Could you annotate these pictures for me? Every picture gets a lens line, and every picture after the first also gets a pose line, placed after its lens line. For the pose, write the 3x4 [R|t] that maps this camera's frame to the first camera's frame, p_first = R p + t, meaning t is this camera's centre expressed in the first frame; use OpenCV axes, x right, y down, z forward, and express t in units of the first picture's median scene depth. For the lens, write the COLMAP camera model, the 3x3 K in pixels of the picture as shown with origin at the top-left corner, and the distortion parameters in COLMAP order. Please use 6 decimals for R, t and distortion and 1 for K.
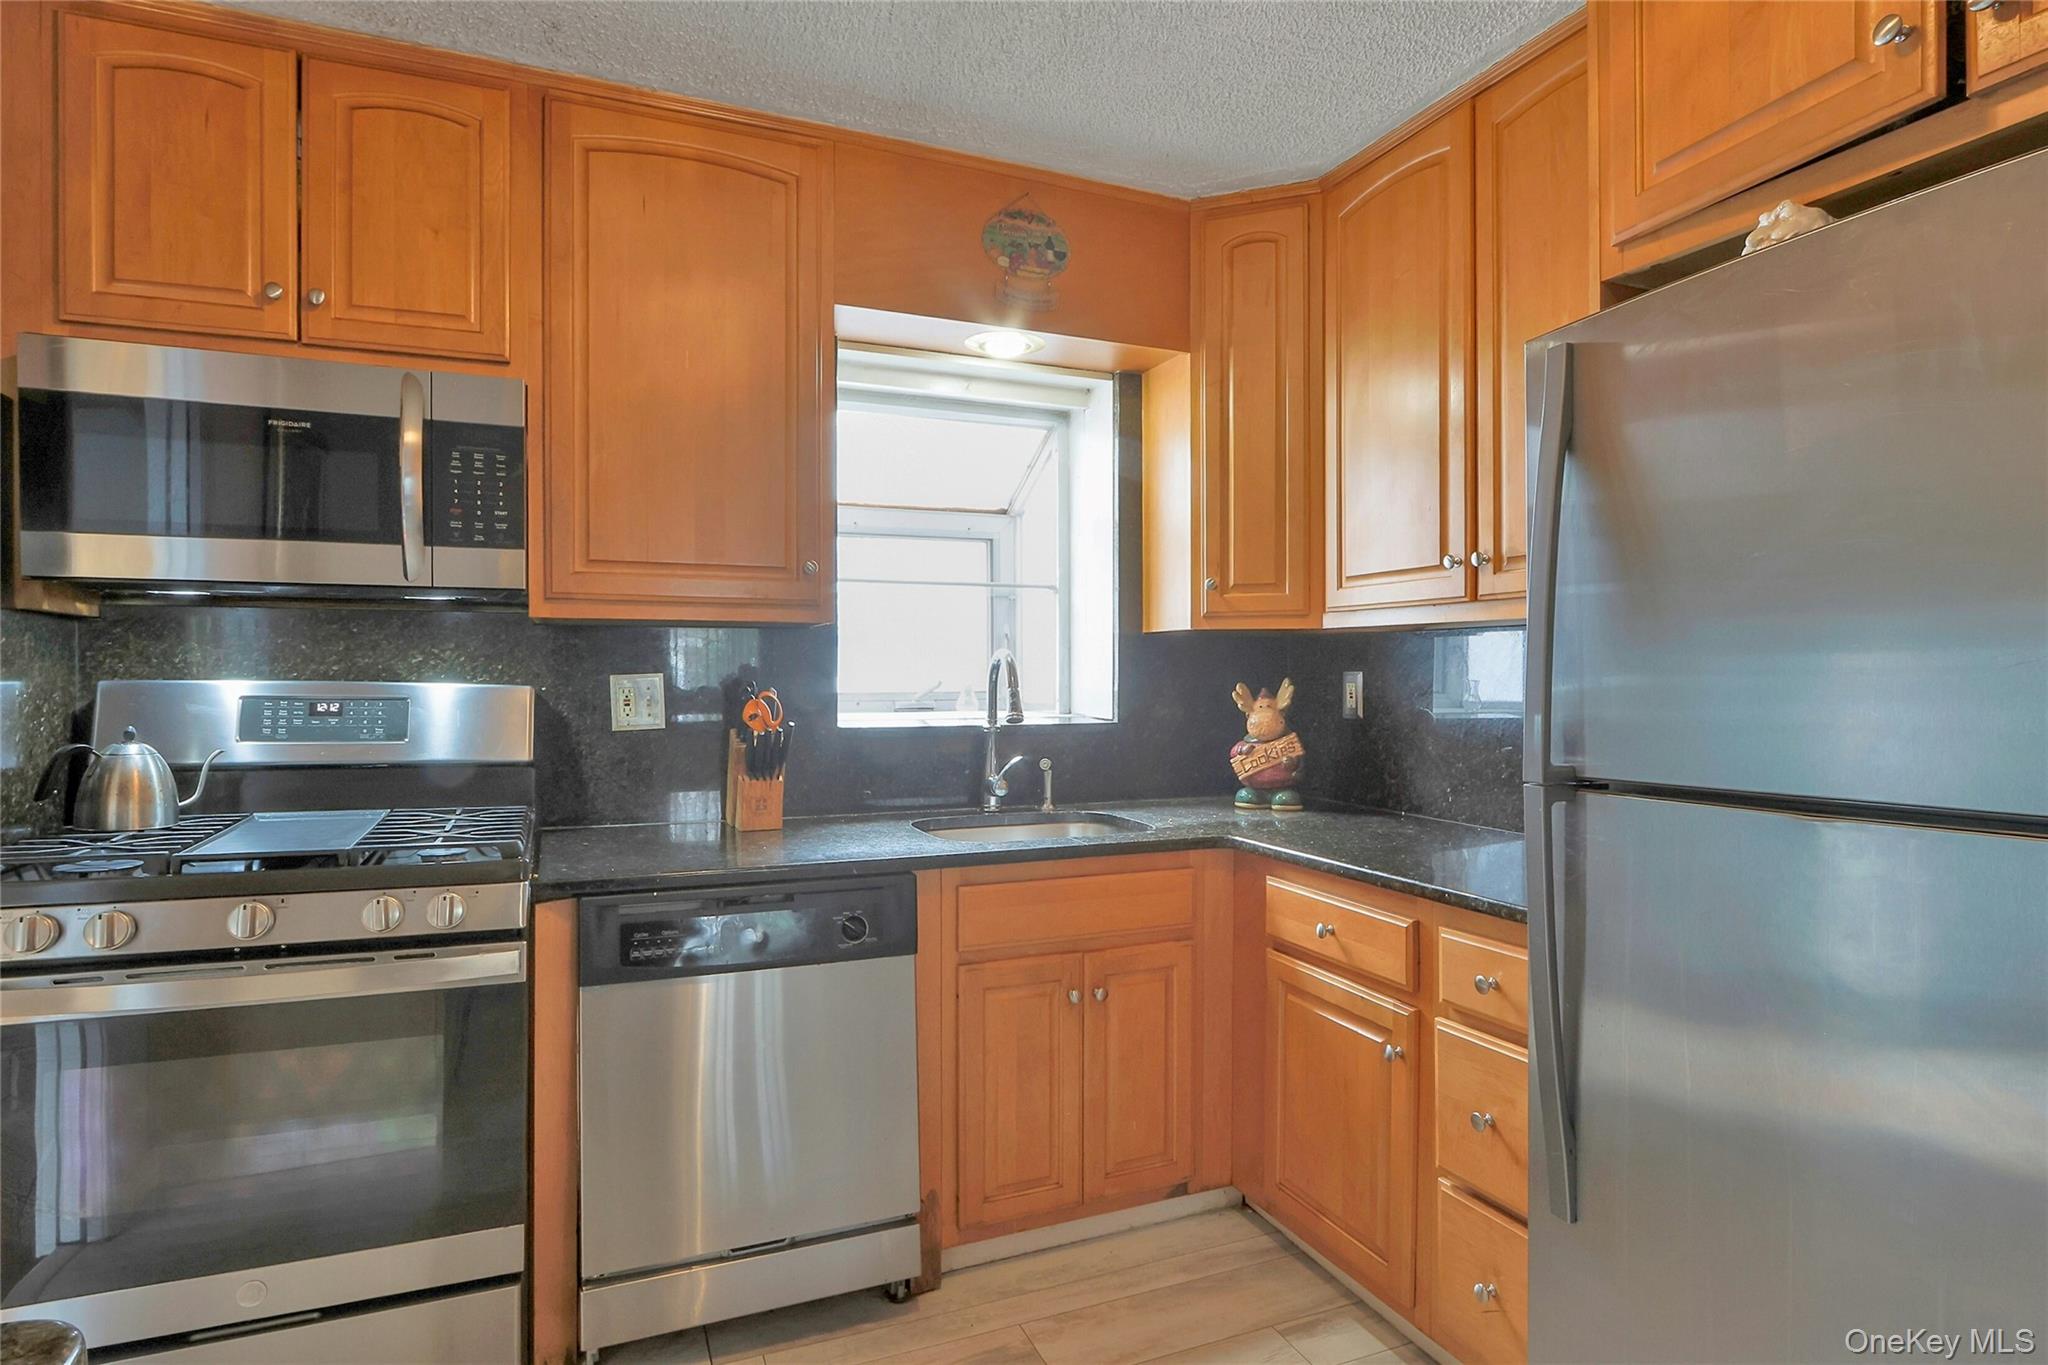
lens RADIAL K [[1098.0, 0, 1021.4], [0, 1098.0, 677.8], [0, 0, 1]] dist [-0.006942, -0.000098]
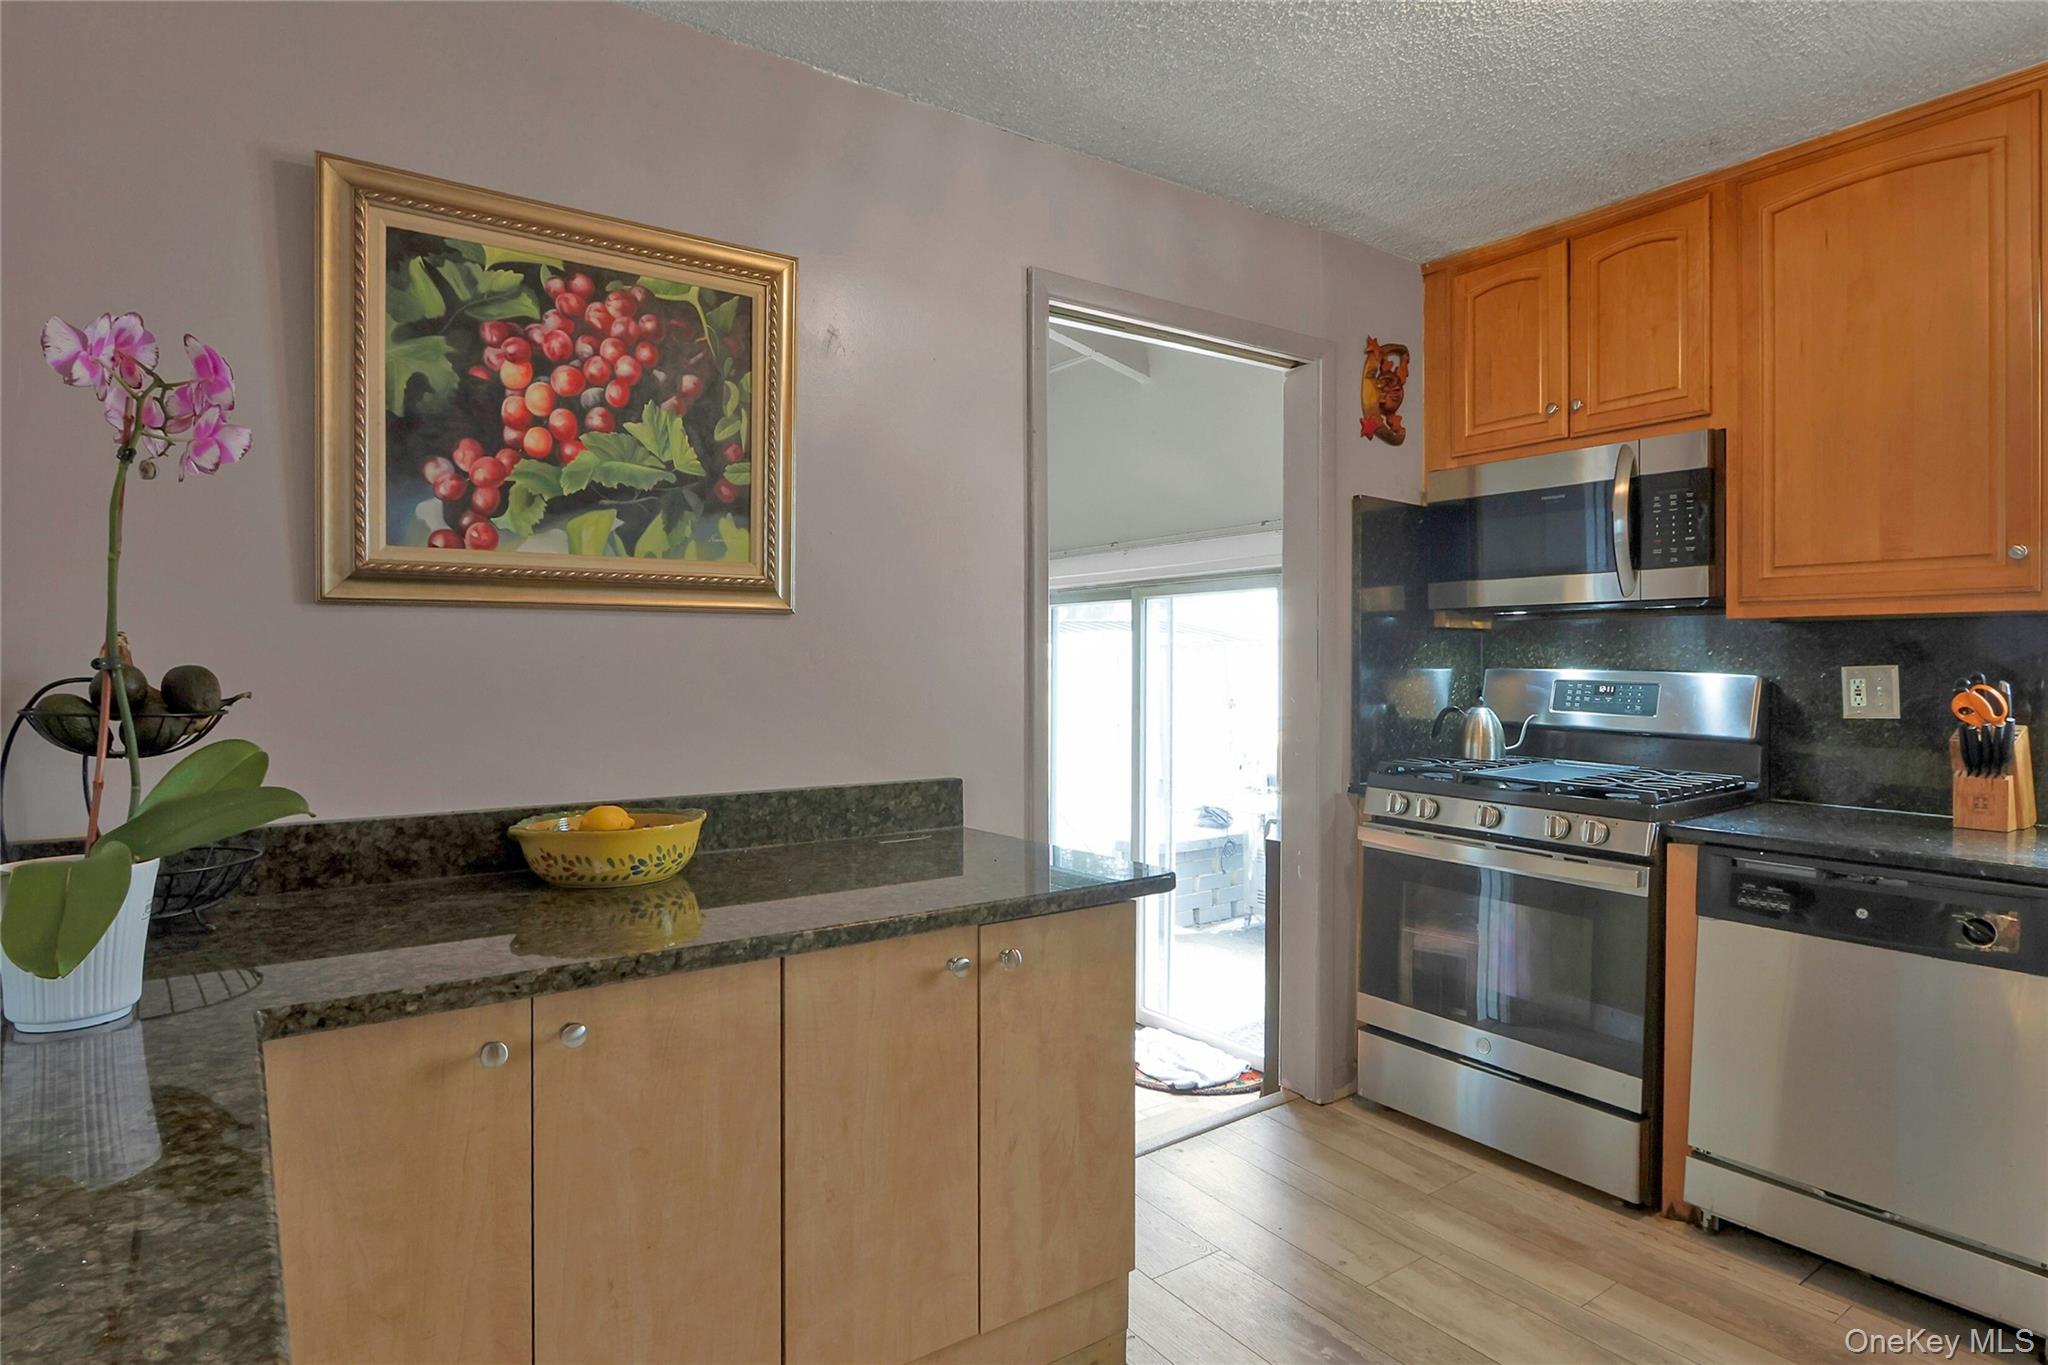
lens RADIAL K [[1098.0, 0, 1033.0], [0, 1098.0, 671.6], [0, 0, 1]] dist [-0.006942, -0.000098]
pose [[0.219355, 0.008105, -0.975611, 0.596815], [-0.007231, 0.999952, 0.006682, 0.000678], [0.975618, 0.005589, 0.219403, -0.016519]]
